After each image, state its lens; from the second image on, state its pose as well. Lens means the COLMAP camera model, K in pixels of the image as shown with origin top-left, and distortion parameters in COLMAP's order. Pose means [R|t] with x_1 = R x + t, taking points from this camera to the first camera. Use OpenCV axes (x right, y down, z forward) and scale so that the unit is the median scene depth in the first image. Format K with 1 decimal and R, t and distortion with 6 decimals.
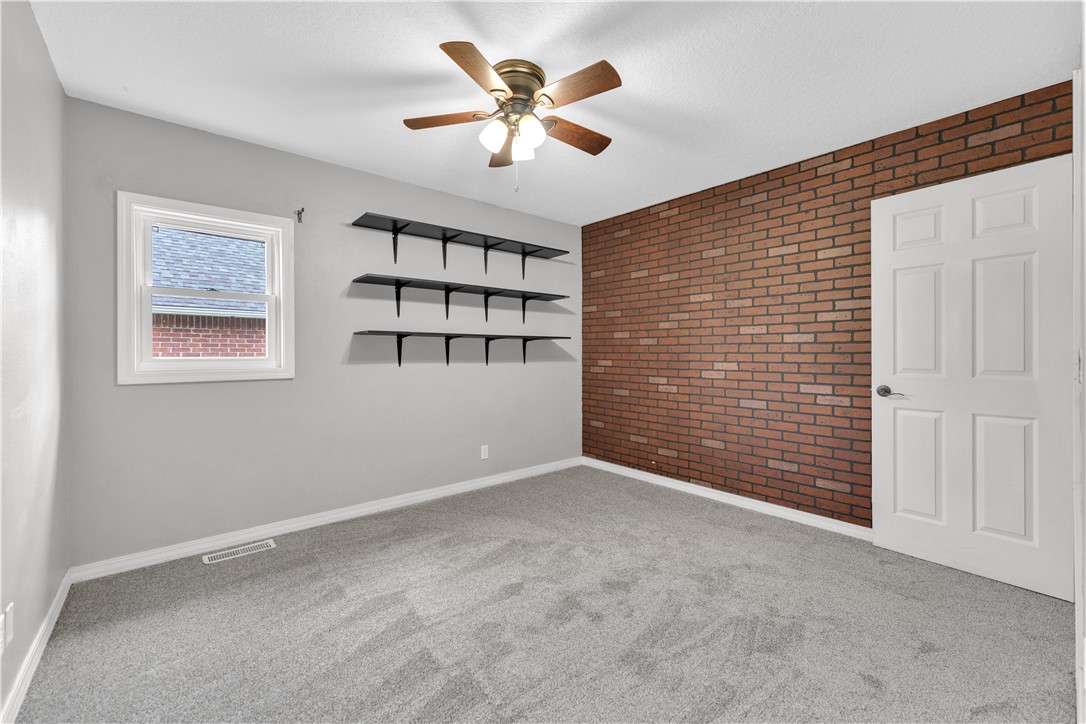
lens RADIAL K [[442.6, 0, 541.2], [0, 442.6, 349.5], [0, 0, 1]] dist [0.000372, 0.000070]
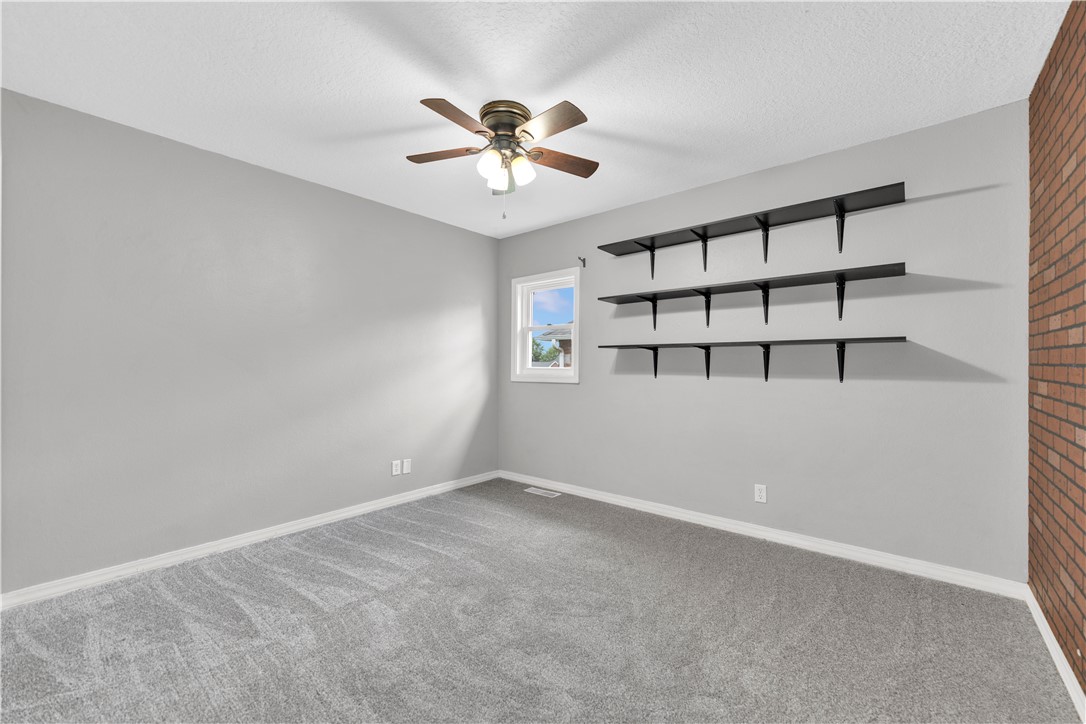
lens RADIAL K [[439.4, 0, 541.3], [0, 439.4, 358.9], [0, 0, 1]] dist [0.001585, 0.000164]
pose [[0.168187, -0.012414, -0.985677, 0.617433], [0.005897, 0.999915, -0.011587, 0.004015], [0.985737, -0.003864, 0.168246, 0.541289]]
